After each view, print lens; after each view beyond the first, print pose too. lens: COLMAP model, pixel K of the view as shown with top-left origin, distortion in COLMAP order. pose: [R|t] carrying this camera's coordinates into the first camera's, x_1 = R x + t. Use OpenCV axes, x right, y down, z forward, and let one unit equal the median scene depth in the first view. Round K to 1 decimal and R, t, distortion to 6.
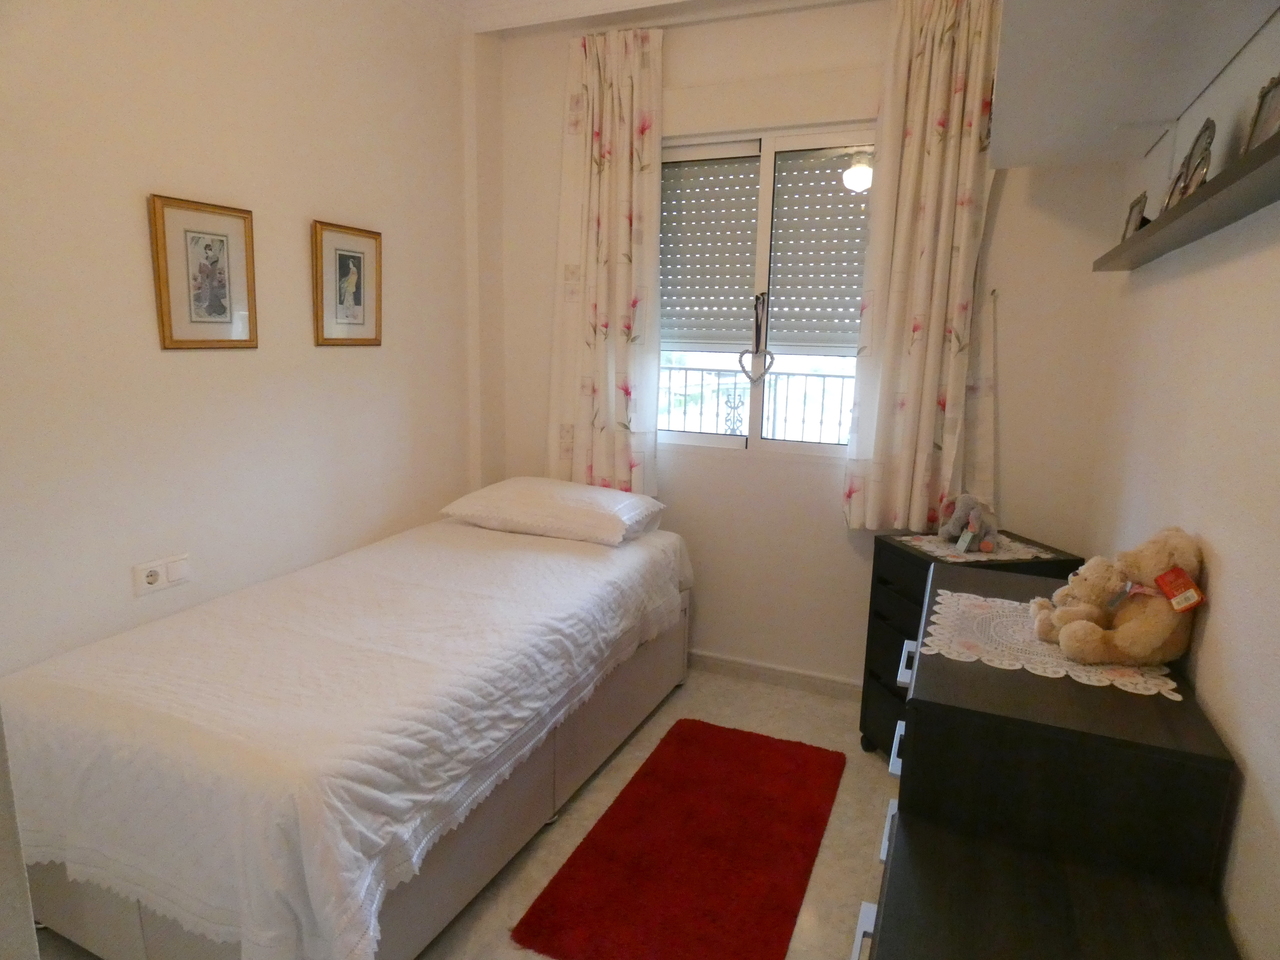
lens RADIAL K [[758.7, 0, 637.9], [0, 758.7, 476.1], [0, 0, 1]] dist [-0.009485, -0.001214]
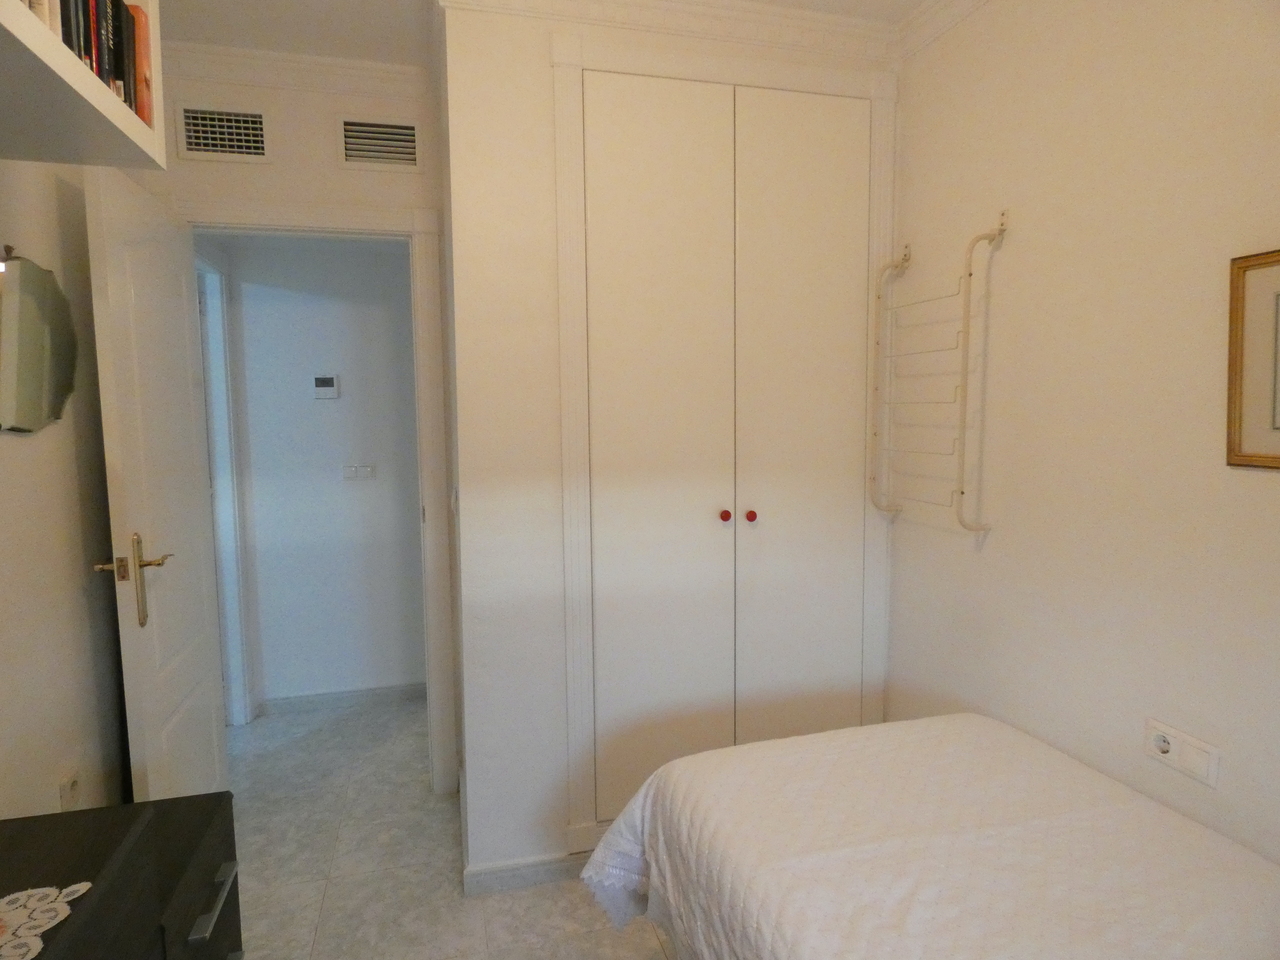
lens RADIAL K [[758.7, 0, 638.4], [0, 758.7, 476.3], [0, 0, 1]] dist [-0.009485, -0.001214]
pose [[-0.778554, 0.045602, -0.625918, 0.269809], [-0.120336, 0.968003, 0.220205, -0.248897], [0.615932, 0.246762, -0.748155, 1.195458]]
